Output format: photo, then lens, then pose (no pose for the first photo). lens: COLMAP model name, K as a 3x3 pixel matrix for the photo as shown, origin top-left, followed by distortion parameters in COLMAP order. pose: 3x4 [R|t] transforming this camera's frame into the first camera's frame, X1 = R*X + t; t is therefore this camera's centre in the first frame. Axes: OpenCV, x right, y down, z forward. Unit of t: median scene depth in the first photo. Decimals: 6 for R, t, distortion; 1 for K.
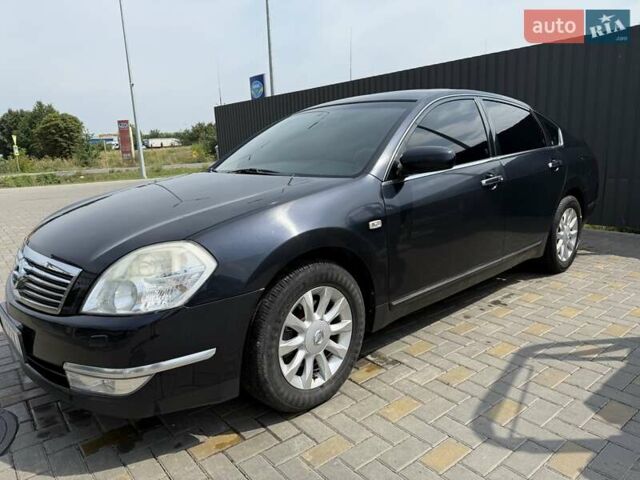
lens RADIAL K [[433.8, 0, 321.3], [0, 433.8, 241.1], [0, 0, 1]] dist [0.029212, -0.007567]
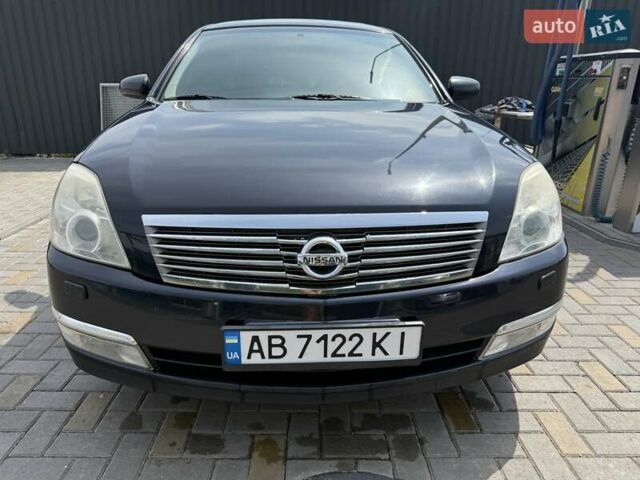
lens RADIAL K [[433.8, 0, 319.8], [0, 433.8, 239.6], [0, 0, 1]] dist [0.029212, -0.007567]
pose [[0.635370, -0.211833, 0.742585, -1.326845], [0.130768, 0.977265, 0.166891, -0.054635], [-0.761055, -0.008931, 0.648626, 0.718055]]
